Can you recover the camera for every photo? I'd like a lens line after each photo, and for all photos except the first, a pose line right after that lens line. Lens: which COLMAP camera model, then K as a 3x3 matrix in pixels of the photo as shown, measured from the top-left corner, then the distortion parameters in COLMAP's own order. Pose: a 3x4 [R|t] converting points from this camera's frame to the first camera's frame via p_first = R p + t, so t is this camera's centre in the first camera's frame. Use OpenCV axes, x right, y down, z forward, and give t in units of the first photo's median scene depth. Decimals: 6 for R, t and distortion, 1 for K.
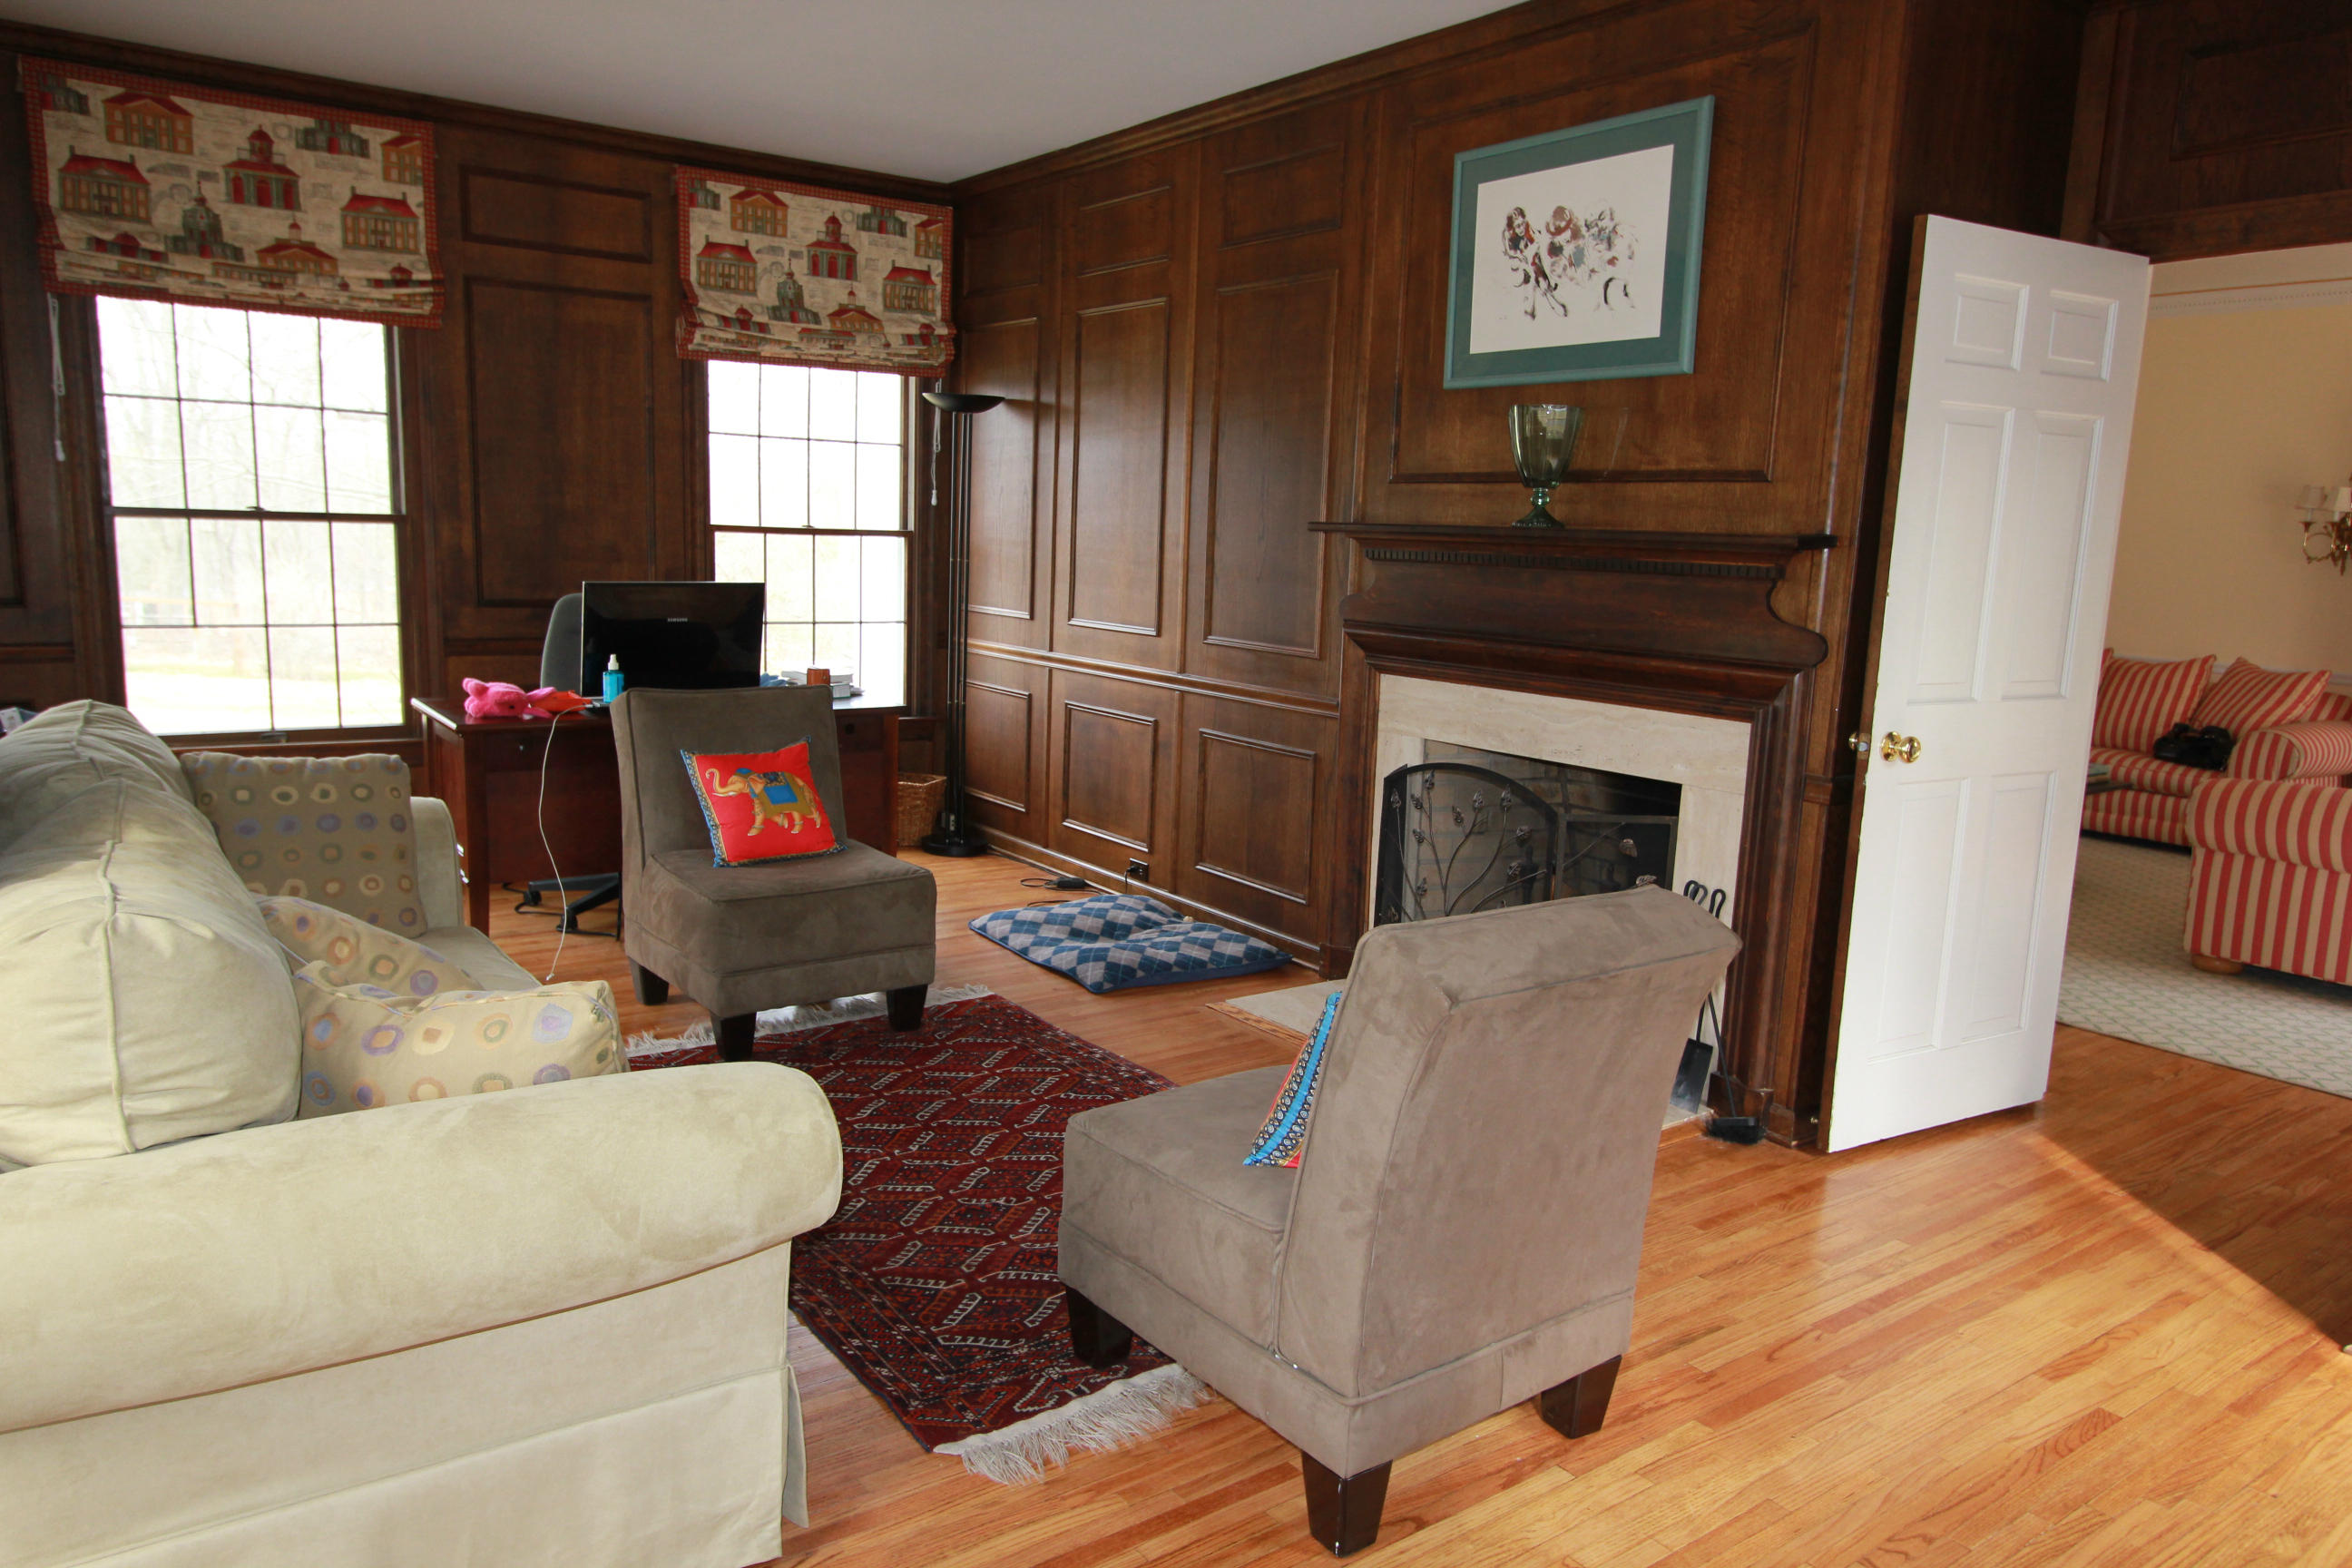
lens RADIAL K [[1593.7, 0, 1176.0], [0, 1593.7, 784.0], [0, 0, 1]] dist [-0.021860, 0.026789]
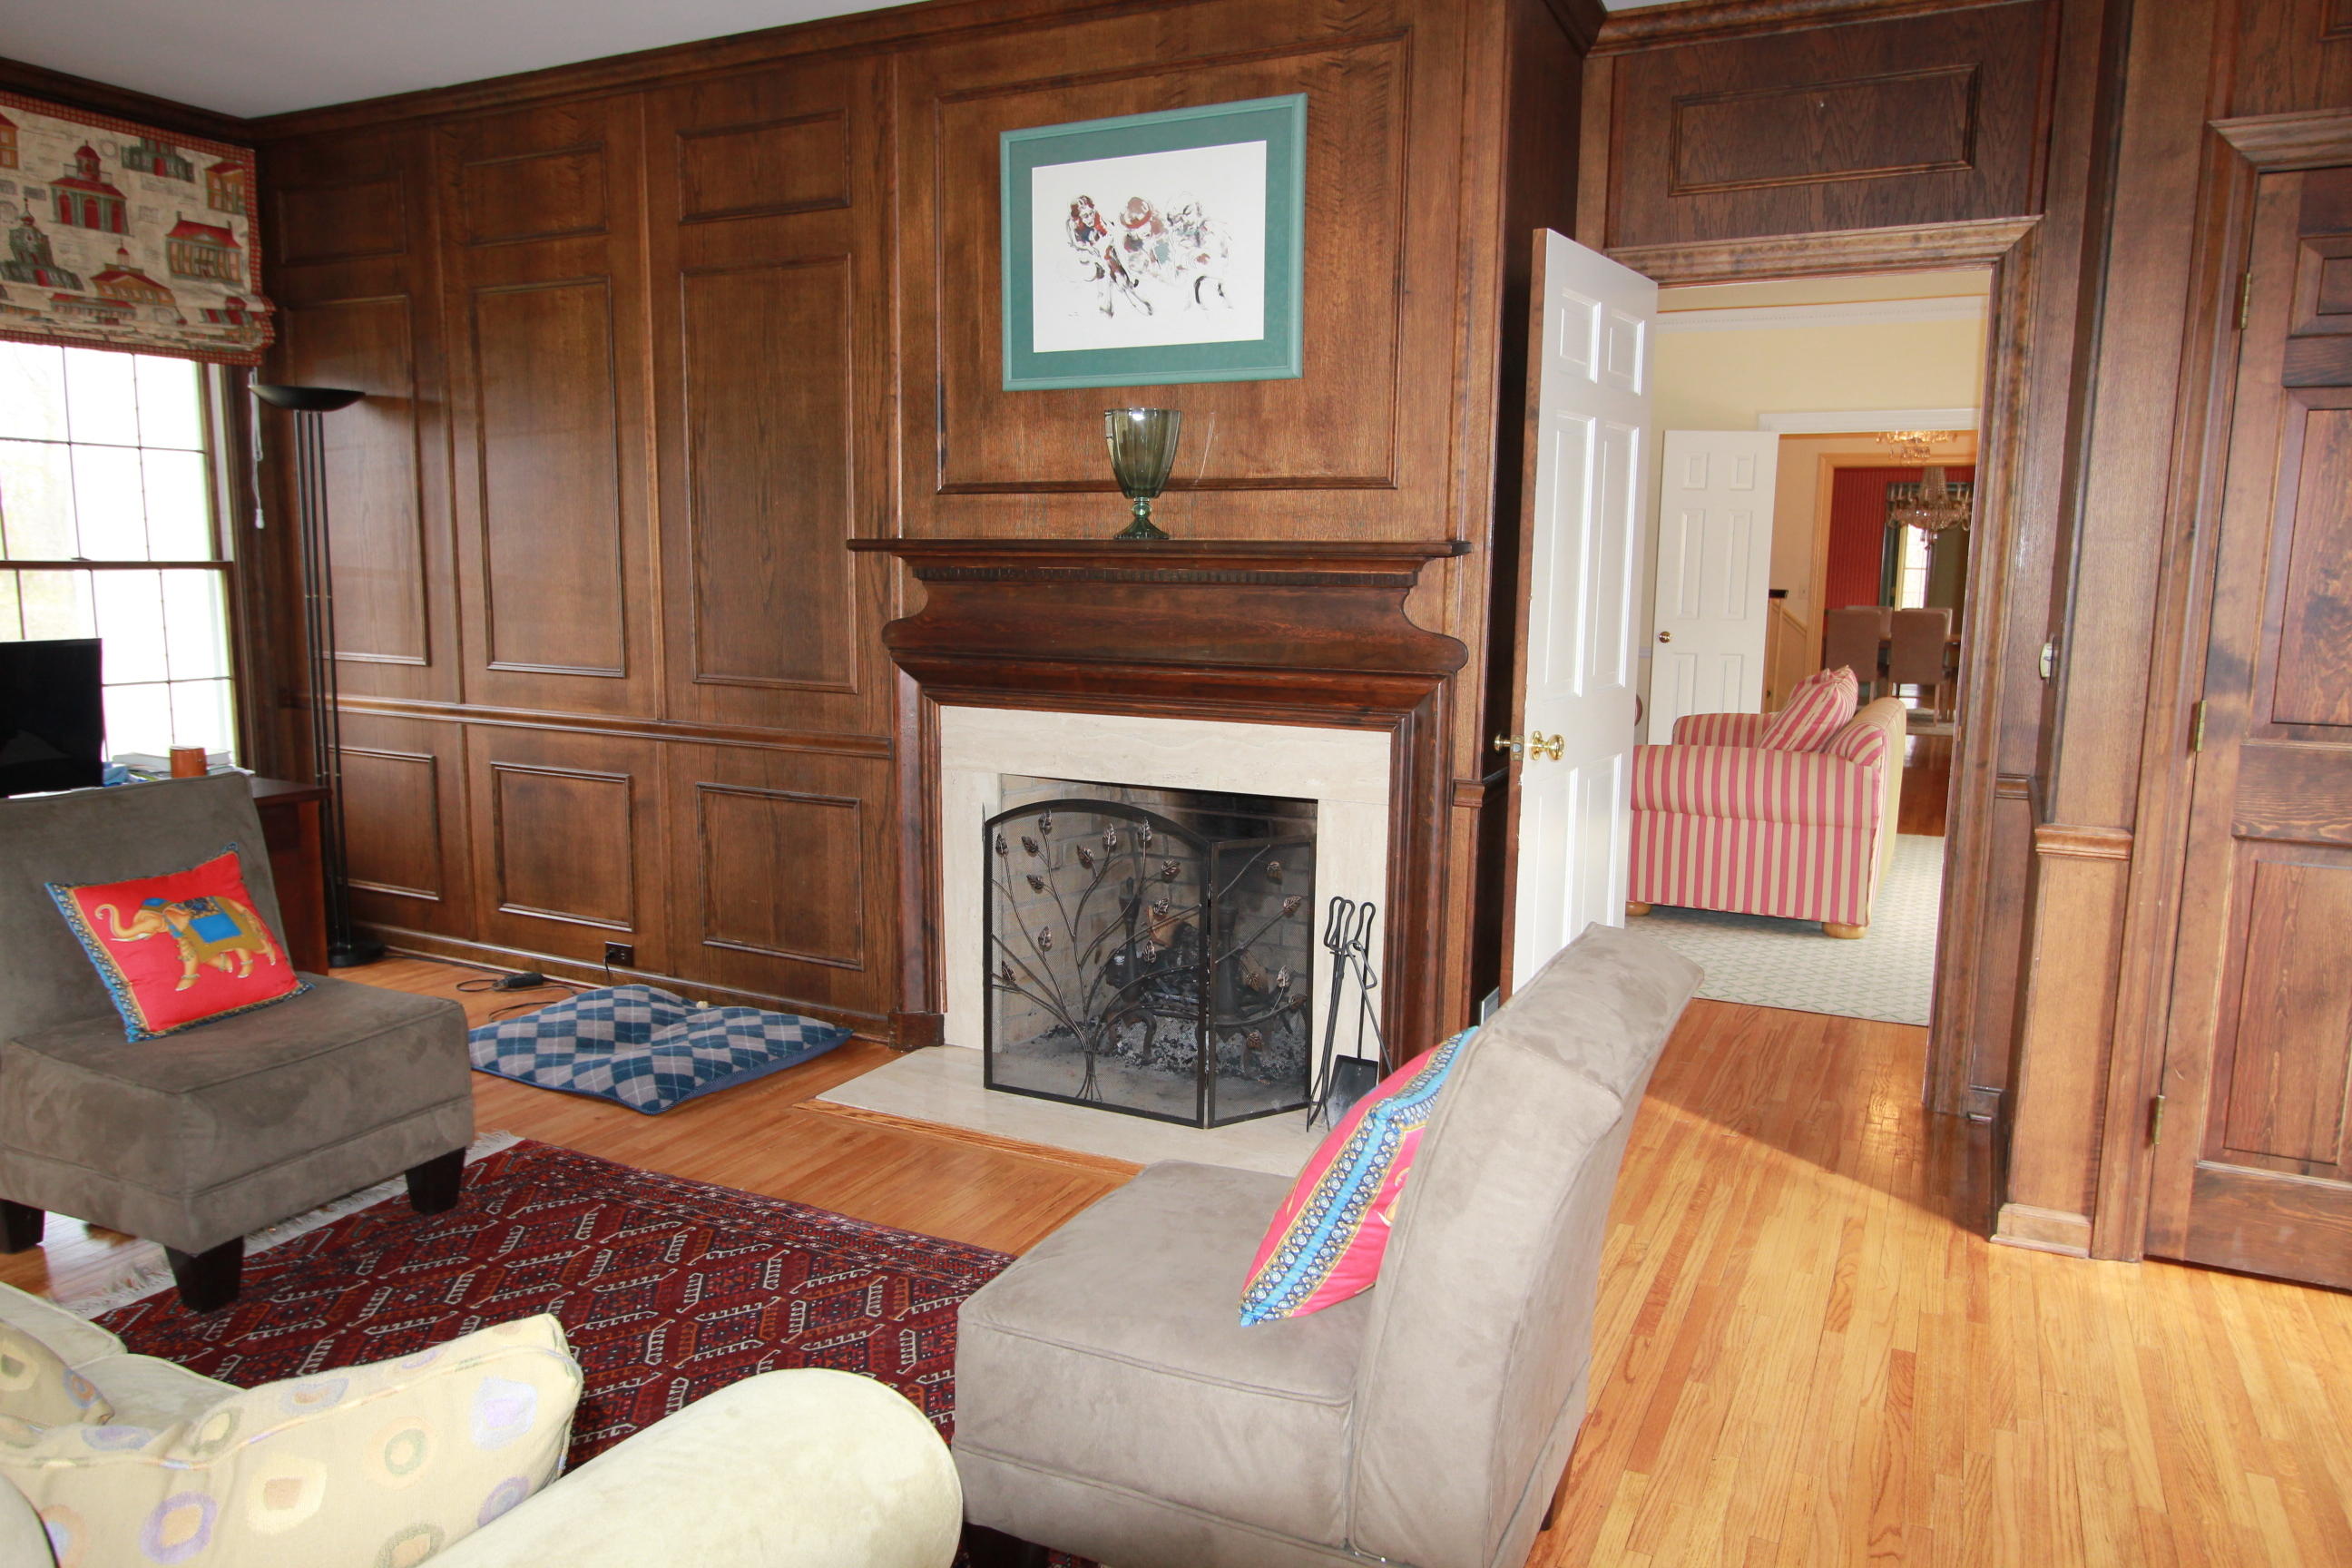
lens RADIAL K [[1593.7, 0, 1176.0], [0, 1593.7, 784.0], [0, 0, 1]] dist [-0.021860, 0.026789]
pose [[0.888438, -0.090334, 0.450019, -0.179307], [0.092955, 0.995536, 0.016324, -0.030007], [-0.449485, 0.027329, 0.892870, 0.150925]]
